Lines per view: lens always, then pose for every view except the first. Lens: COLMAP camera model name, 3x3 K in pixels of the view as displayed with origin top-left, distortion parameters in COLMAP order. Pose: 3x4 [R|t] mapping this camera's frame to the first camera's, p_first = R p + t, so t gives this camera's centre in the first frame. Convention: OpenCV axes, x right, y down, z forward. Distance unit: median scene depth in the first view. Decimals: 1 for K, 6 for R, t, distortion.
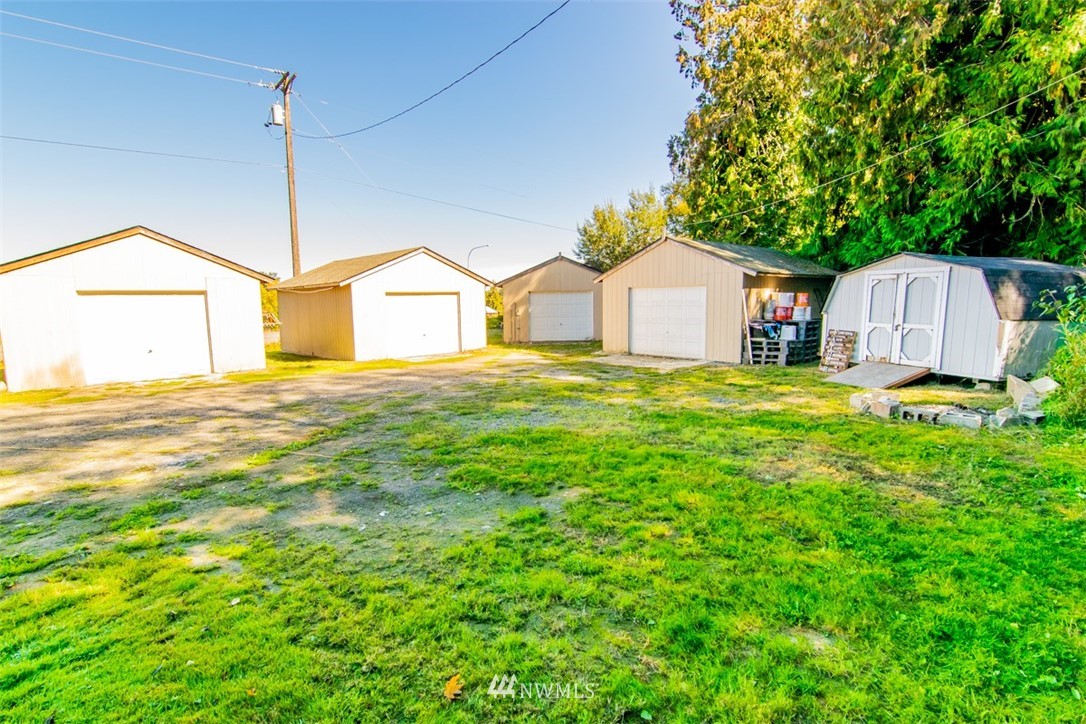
lens RADIAL K [[521.0, 0, 541.8], [0, 521.0, 355.4], [0, 0, 1]] dist [-0.000854, 0.001823]
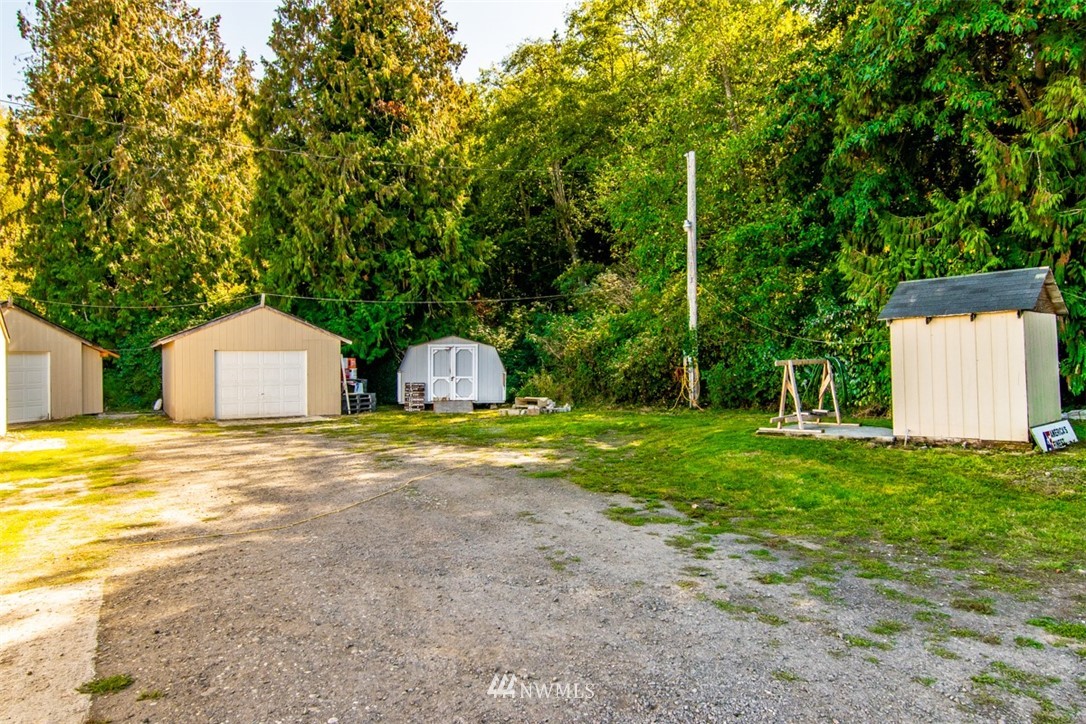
lens RADIAL K [[713.2, 0, 543.0], [0, 713.2, 362.0], [0, 0, 1]] dist [-0.004045, 0.000511]
pose [[0.213406, 0.009951, 0.976913, -0.710287], [0.111489, 0.993168, -0.034471, 0.002191], [-0.970581, 0.116272, 0.210839, 0.109239]]
